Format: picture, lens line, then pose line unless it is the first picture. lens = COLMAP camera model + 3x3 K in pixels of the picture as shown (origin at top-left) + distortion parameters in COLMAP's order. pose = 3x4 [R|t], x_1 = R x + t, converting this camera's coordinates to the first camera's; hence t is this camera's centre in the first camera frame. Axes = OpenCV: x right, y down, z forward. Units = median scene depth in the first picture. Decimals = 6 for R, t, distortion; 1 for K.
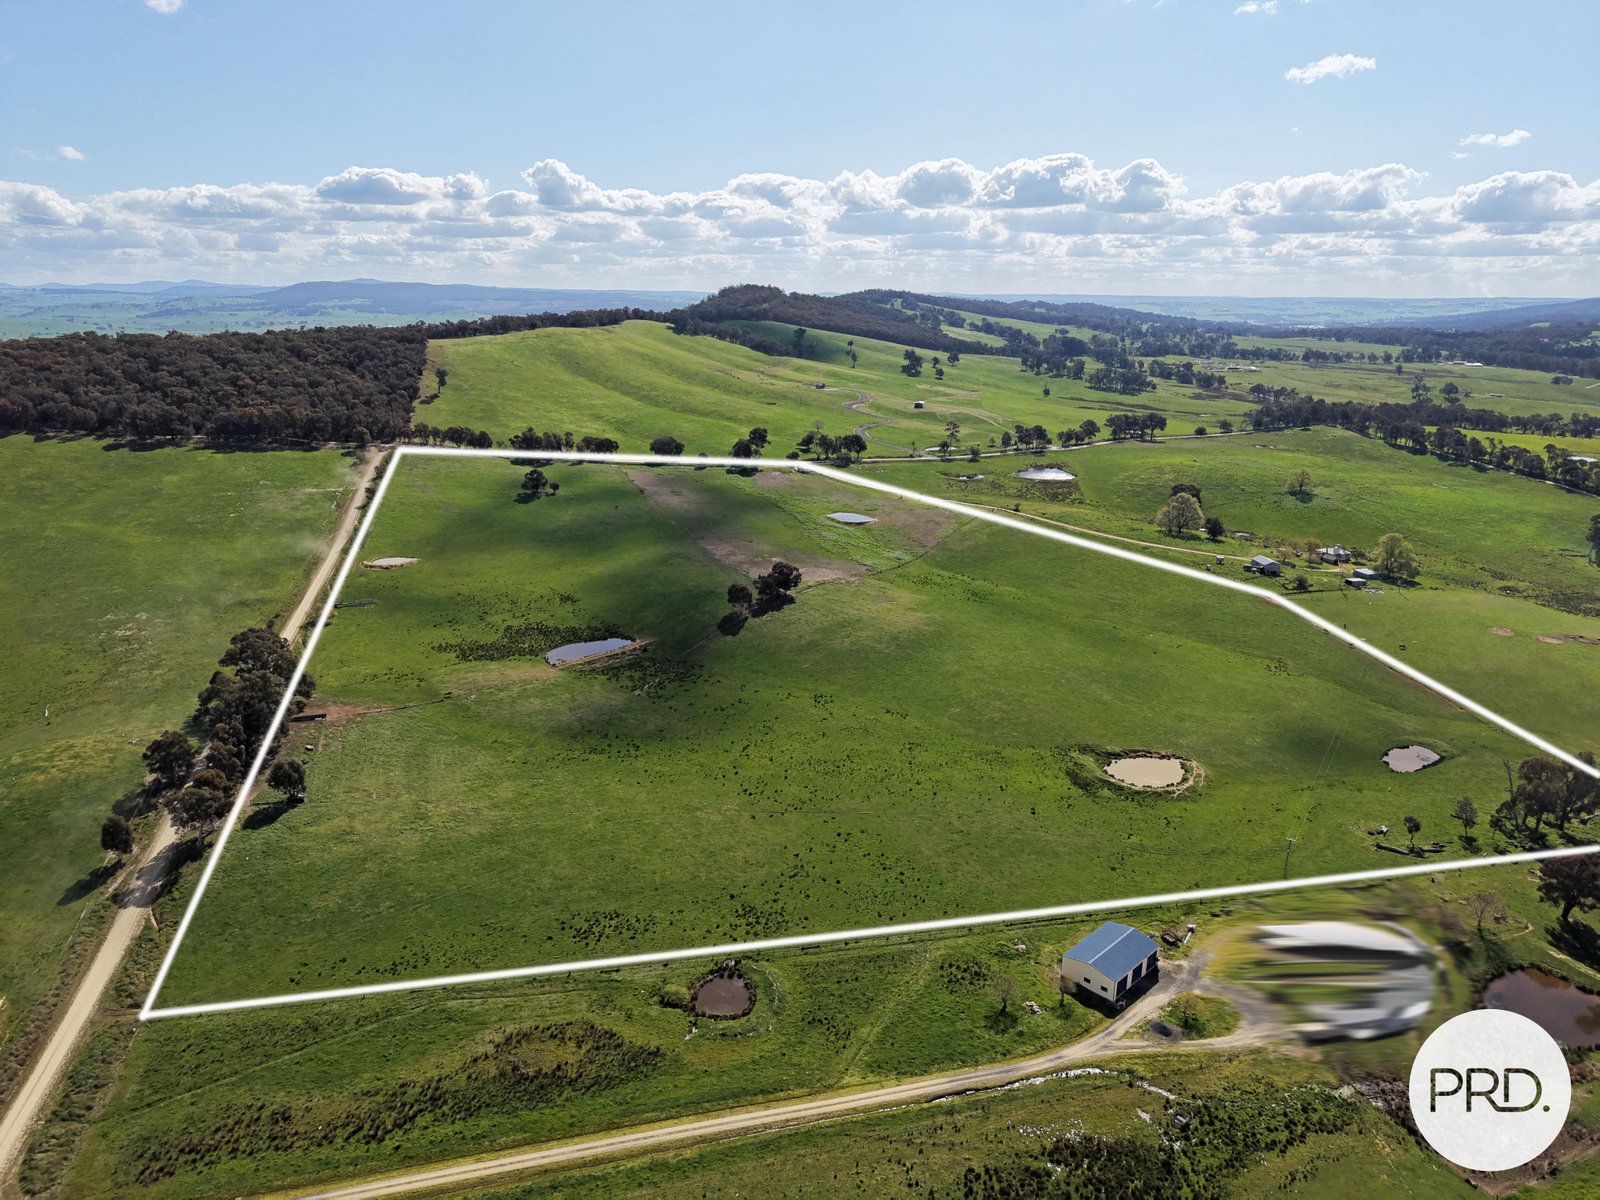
lens RADIAL K [[1093.5, 0, 800.0], [0, 1093.5, 600.0], [0, 0, 1]] dist [0.021167, -0.024096]
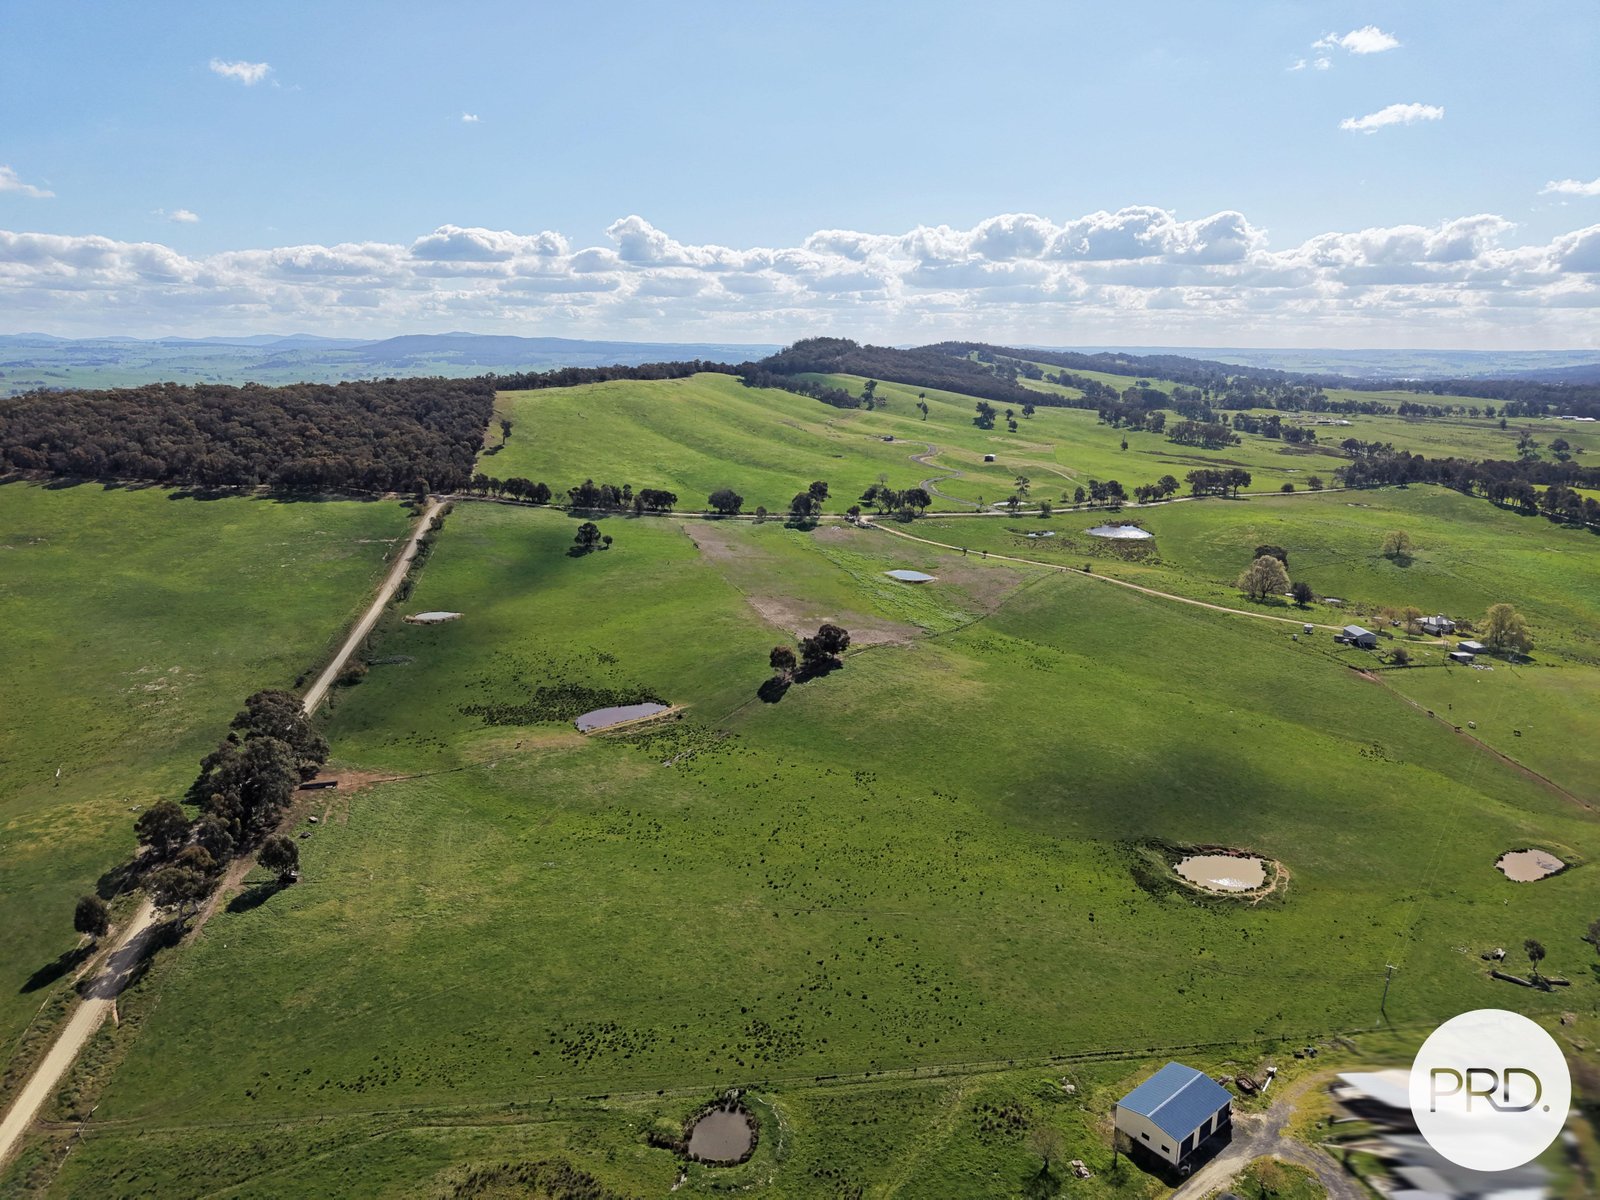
lens RADIAL K [[1093.5, 0, 800.0], [0, 1093.5, 600.0], [0, 0, 1]] dist [0.021167, -0.024096]
pose [[0.997421, 0.015570, -0.070061, 0.012803], [-0.018710, 0.998839, -0.044393, -0.007556], [0.069288, 0.045589, 0.996554, 0.030045]]
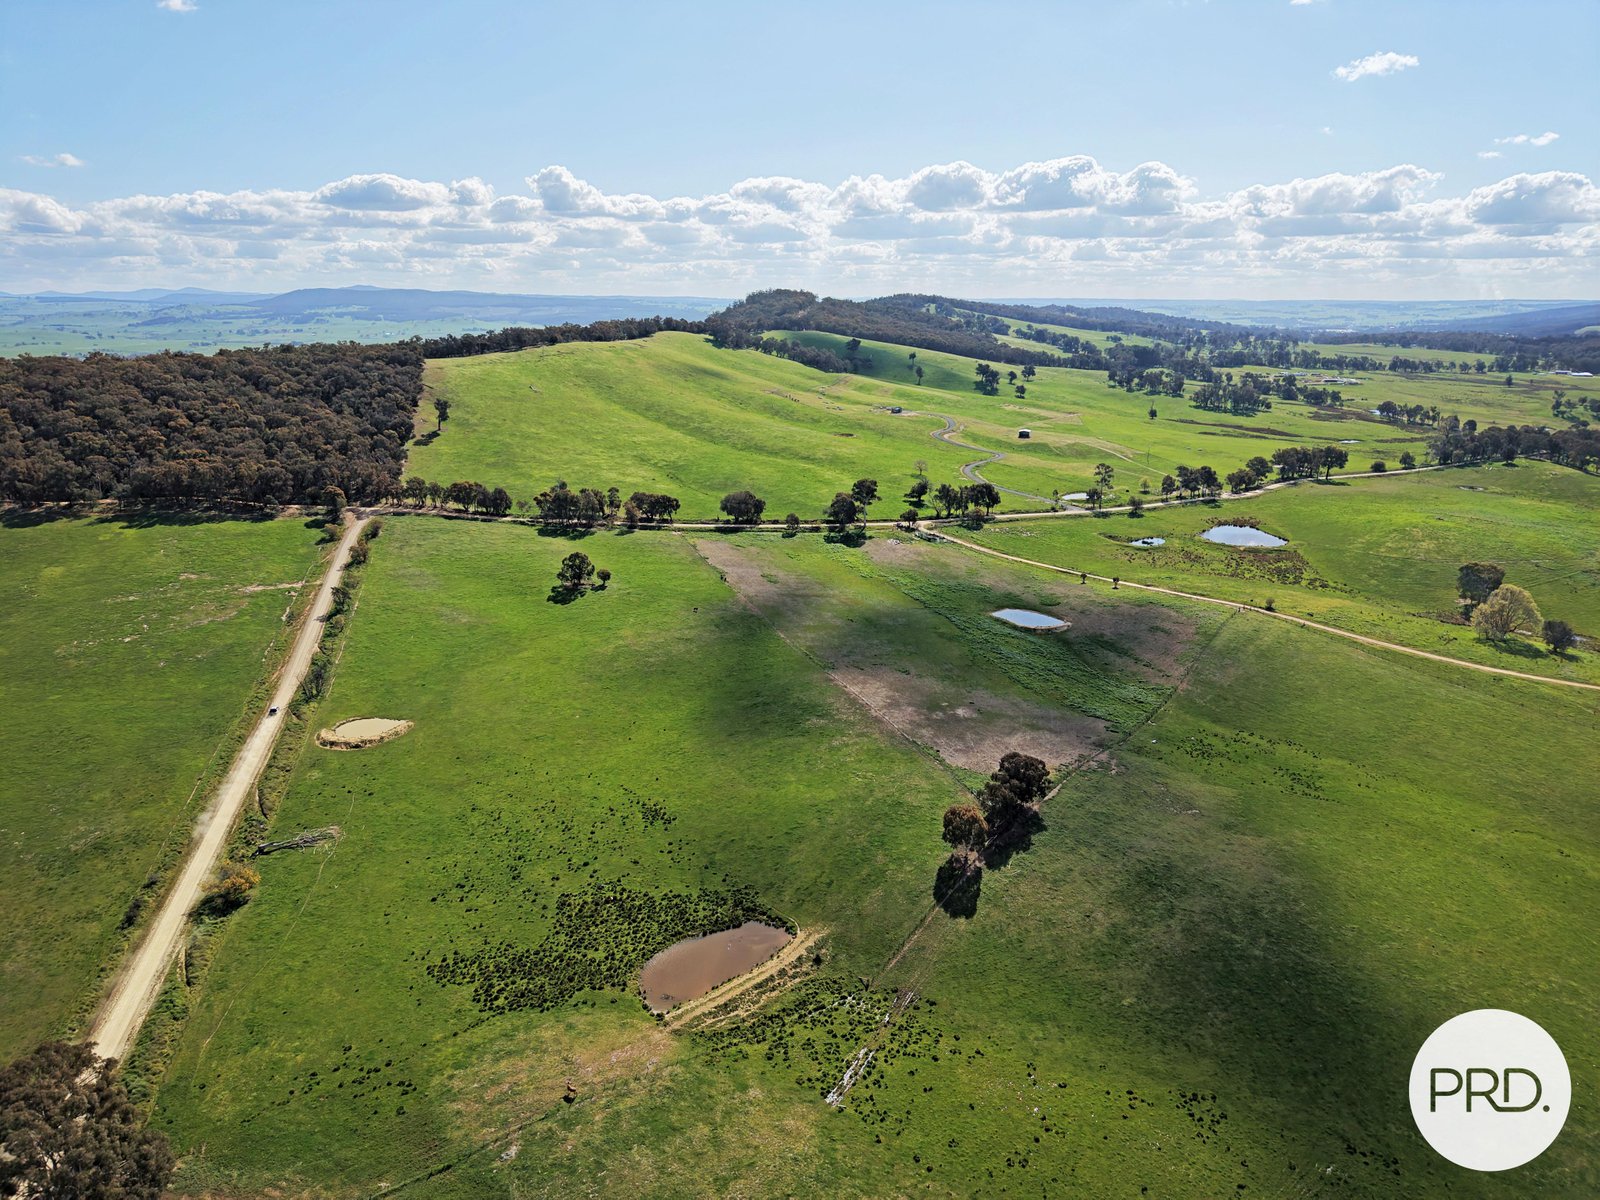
lens RADIAL K [[1070.2, 0, 820.0], [0, 1070.2, 603.3], [0, 0, 1]] dist [0.008849, -0.005930]
pose [[0.999761, -0.009716, 0.019591, -0.074016], [0.009622, 0.999942, 0.004879, -0.066450], [-0.019637, -0.004689, 0.999796, 0.230305]]
